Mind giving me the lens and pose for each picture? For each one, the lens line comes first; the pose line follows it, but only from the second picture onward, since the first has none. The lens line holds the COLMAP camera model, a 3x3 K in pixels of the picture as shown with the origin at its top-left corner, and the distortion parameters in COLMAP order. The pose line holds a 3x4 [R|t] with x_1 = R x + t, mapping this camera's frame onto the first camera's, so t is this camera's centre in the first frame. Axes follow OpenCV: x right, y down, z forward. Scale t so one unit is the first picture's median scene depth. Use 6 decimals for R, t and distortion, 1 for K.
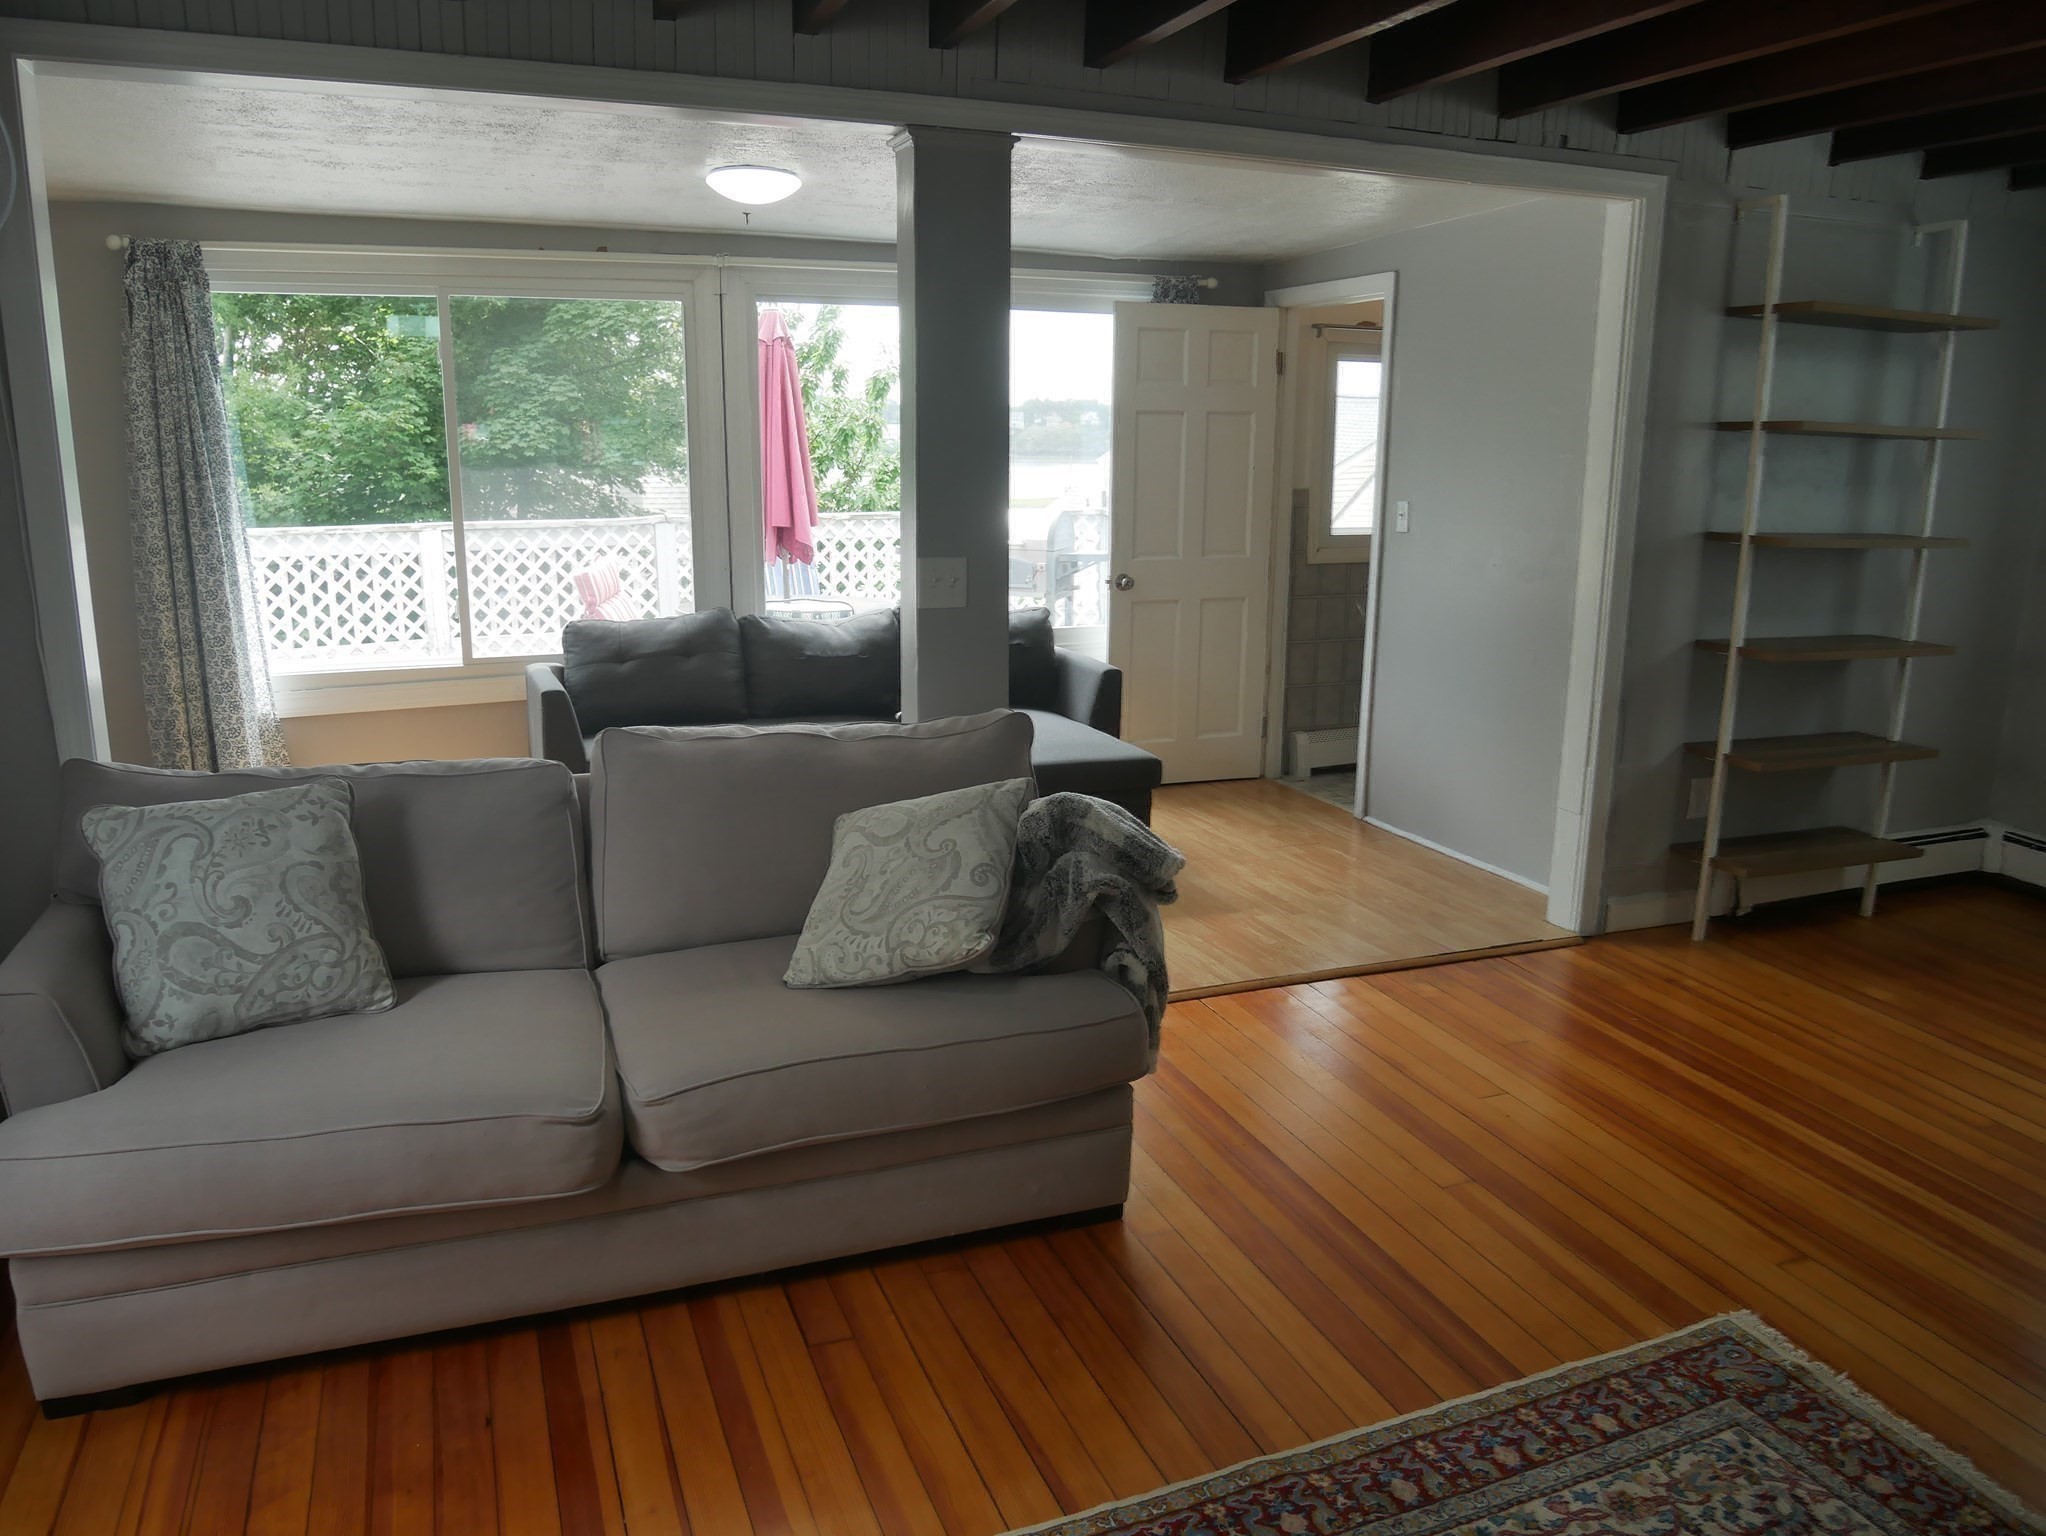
lens RADIAL K [[1469.5, 0, 1033.8], [0, 1469.5, 759.6], [0, 0, 1]] dist [-0.069664, 0.027816]
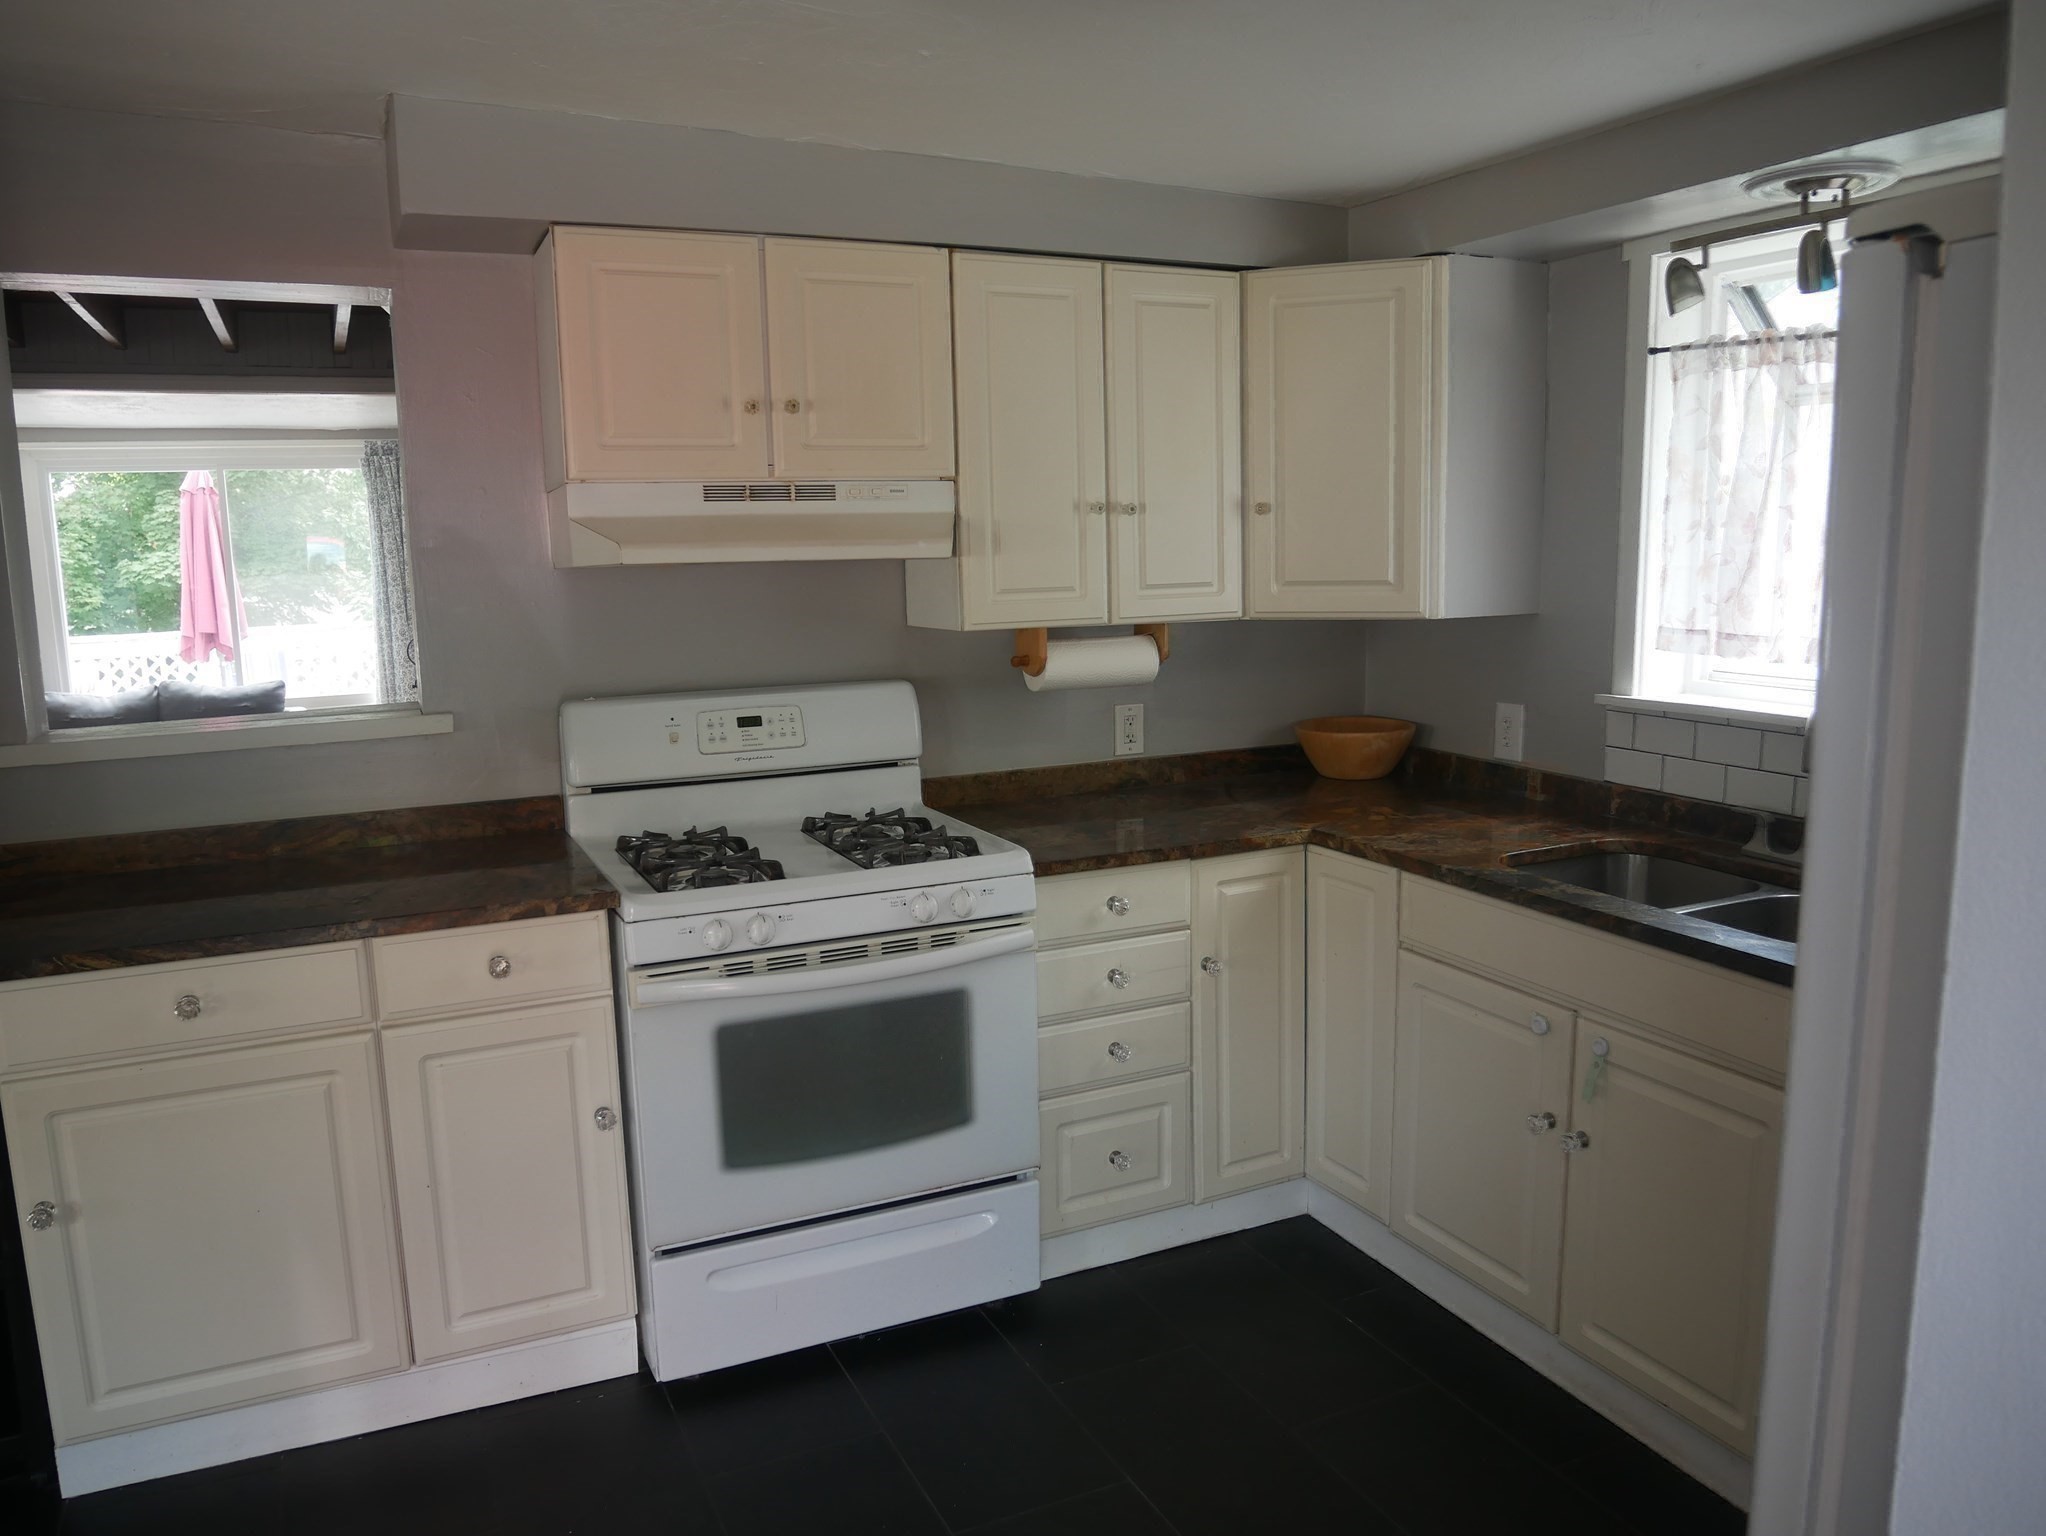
lens RADIAL K [[1469.5, 0, 1016.6], [0, 1469.5, 751.9], [0, 0, 1]] dist [-0.069664, 0.027816]
pose [[0.995902, -0.044568, 0.078699, 0.773973], [0.050602, 0.995791, -0.076423, 0.154789], [-0.074961, 0.080092, 0.993965, -0.587357]]
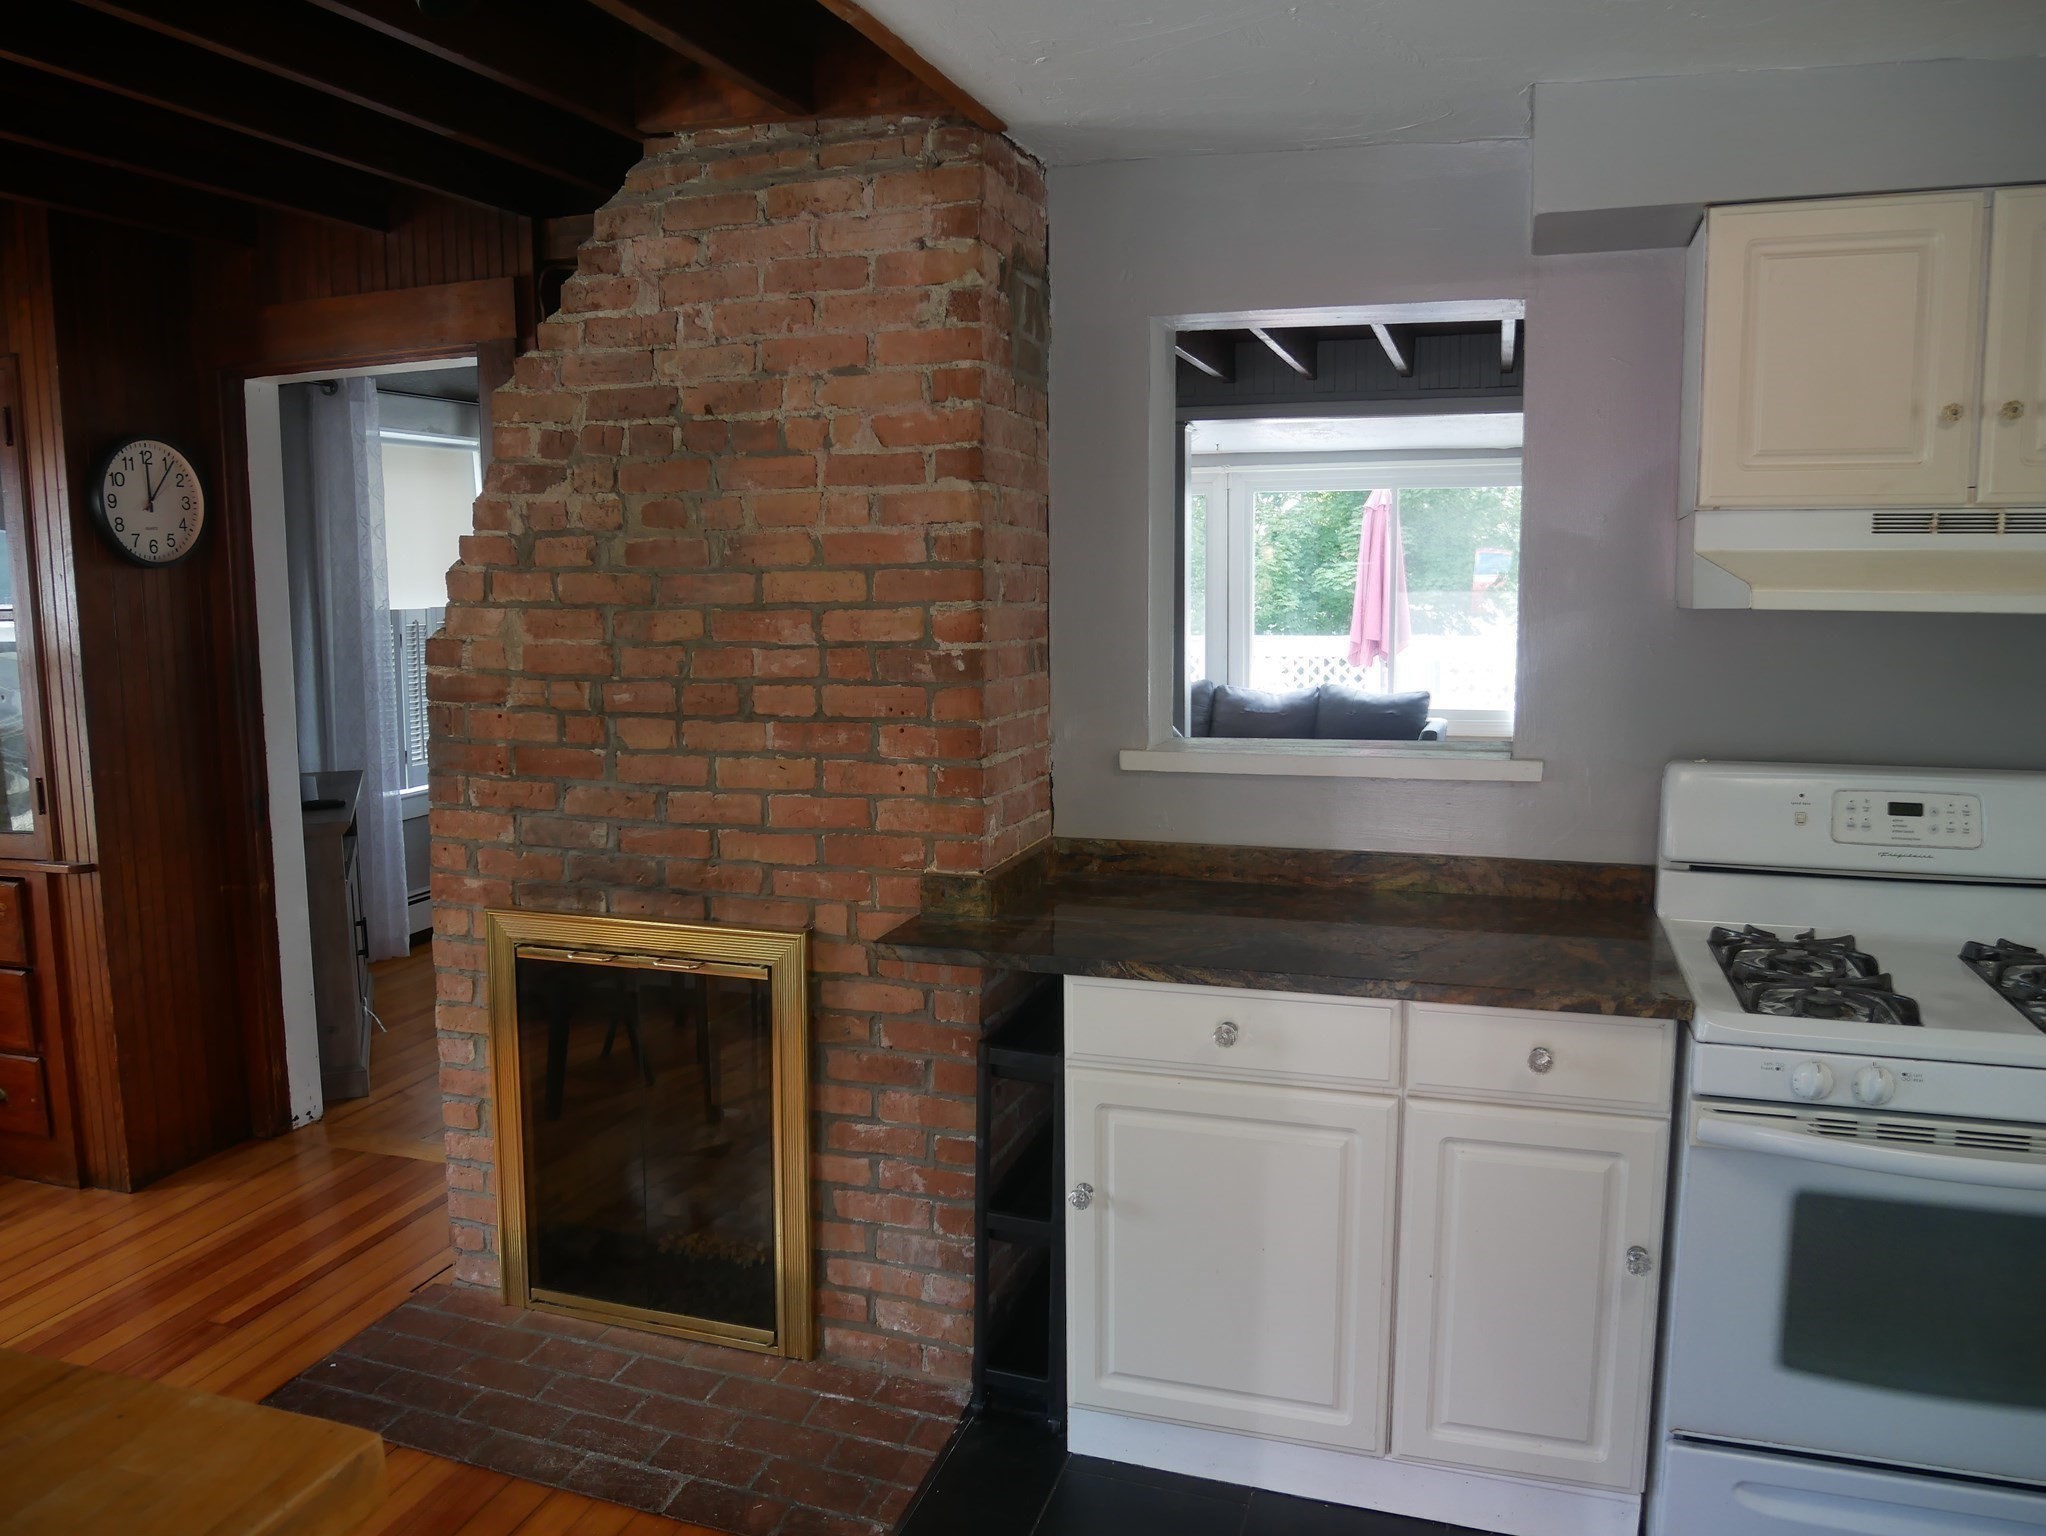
lens RADIAL K [[1469.5, 0, 1025.9], [0, 1469.5, 771.0], [0, 0, 1]] dist [-0.069664, 0.027816]
pose [[0.782085, 0.068052, -0.619445, 0.778655], [-0.122043, 0.991497, -0.045161, 0.131268], [0.611105, 0.110919, 0.783740, -0.517147]]
